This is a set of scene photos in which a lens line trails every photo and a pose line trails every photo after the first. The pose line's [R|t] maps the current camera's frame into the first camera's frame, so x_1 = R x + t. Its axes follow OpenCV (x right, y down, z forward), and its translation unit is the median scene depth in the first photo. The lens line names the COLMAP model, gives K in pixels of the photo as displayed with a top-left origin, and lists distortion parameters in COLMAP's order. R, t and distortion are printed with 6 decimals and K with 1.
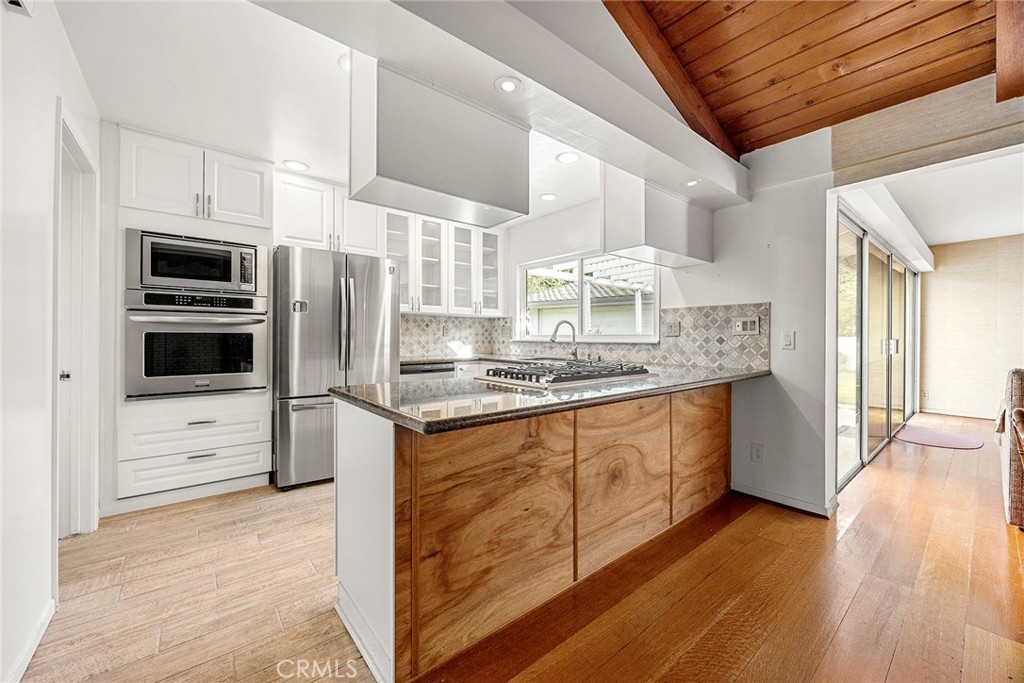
lens RADIAL K [[396.9, 0, 513.1], [0, 396.9, 339.7], [0, 0, 1]] dist [-0.000613, -0.000352]
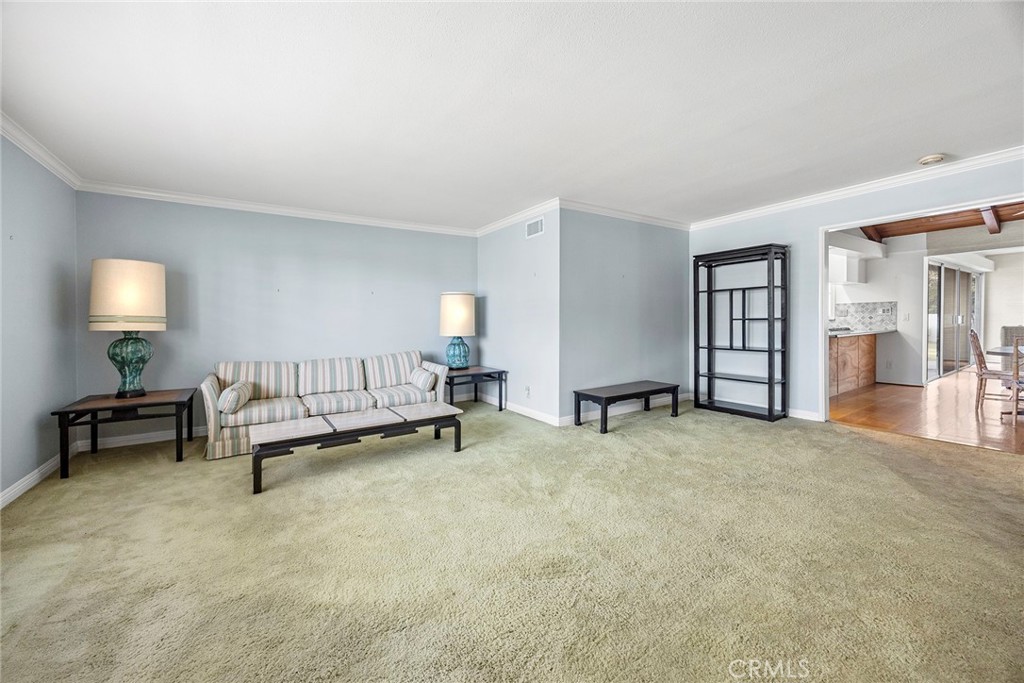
lens RADIAL K [[392.5, 0, 510.9], [0, 392.5, 332.1], [0, 0, 1]] dist [-0.000509, -0.000025]
pose [[0.993074, -0.014217, -0.116628, -1.202852], [0.016752, 0.999644, 0.020788, 0.002984], [0.116291, -0.022598, 0.992958, -1.406613]]
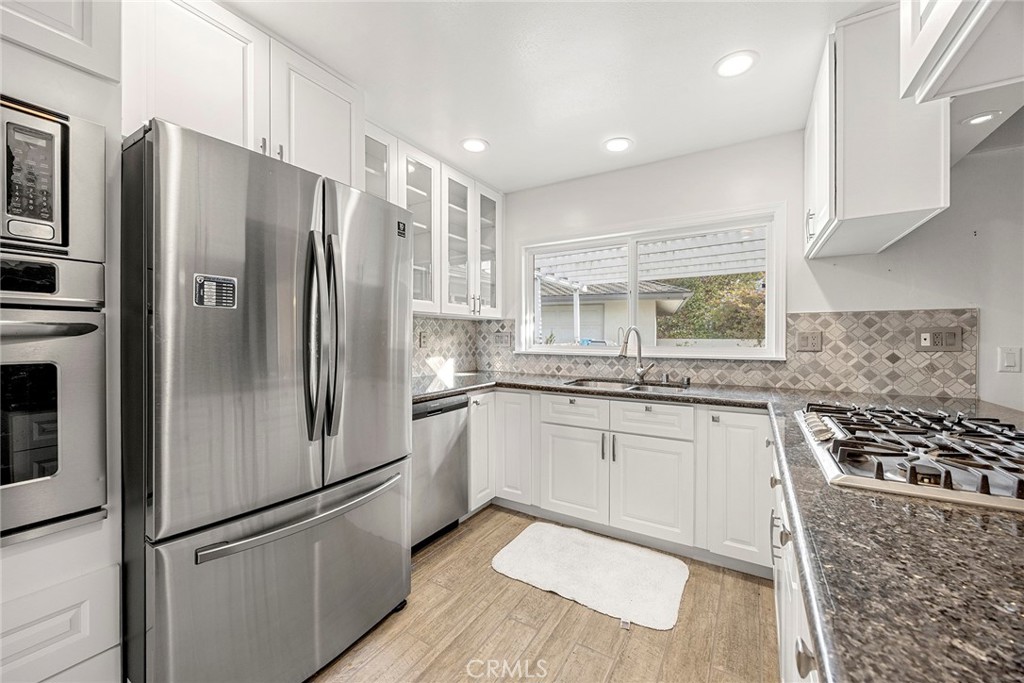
lens RADIAL K [[396.9, 0, 513.1], [0, 396.9, 339.7], [0, 0, 1]] dist [-0.000613, -0.000352]
pose [[0.944109, -0.003846, 0.329611, -0.366300], [0.003148, 0.999992, 0.002652, -0.034637], [-0.329618, -0.001466, 0.944113, 0.503421]]
